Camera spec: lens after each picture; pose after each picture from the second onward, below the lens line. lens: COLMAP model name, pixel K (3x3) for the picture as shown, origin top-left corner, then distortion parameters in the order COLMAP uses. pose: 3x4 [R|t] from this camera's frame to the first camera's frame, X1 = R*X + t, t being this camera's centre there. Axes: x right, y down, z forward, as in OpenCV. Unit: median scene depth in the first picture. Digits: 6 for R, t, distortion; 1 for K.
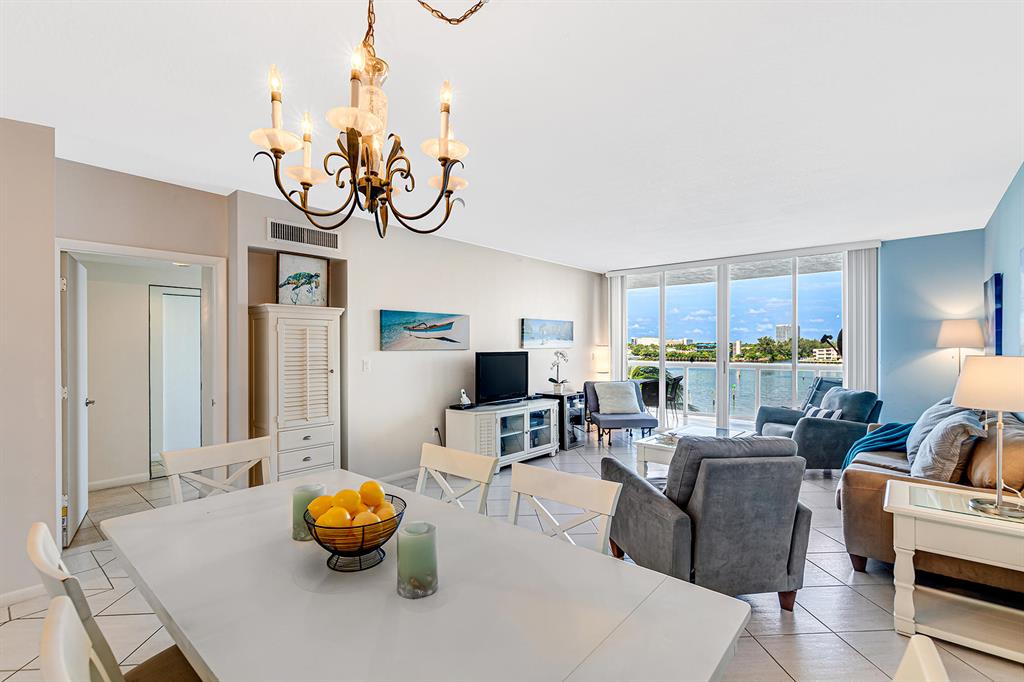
lens RADIAL K [[463.0, 0, 504.5], [0, 463.0, 345.3], [0, 0, 1]] dist [0.002657, -0.002865]
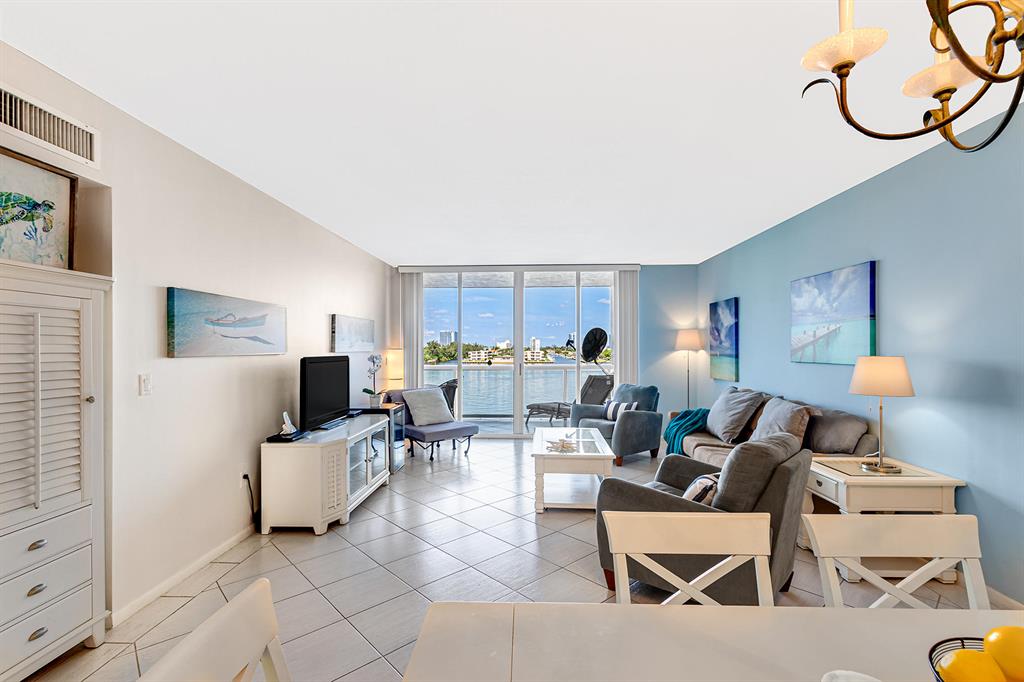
lens RADIAL K [[463.0, 0, 509.2], [0, 463.0, 346.3], [0, 0, 1]] dist [0.002657, -0.002865]
pose [[0.778765, 0.002780, 0.627309, -0.271781], [0.000450, 0.999987, -0.004991, 0.000187], [-0.627315, 0.004170, 0.778754, 0.258552]]
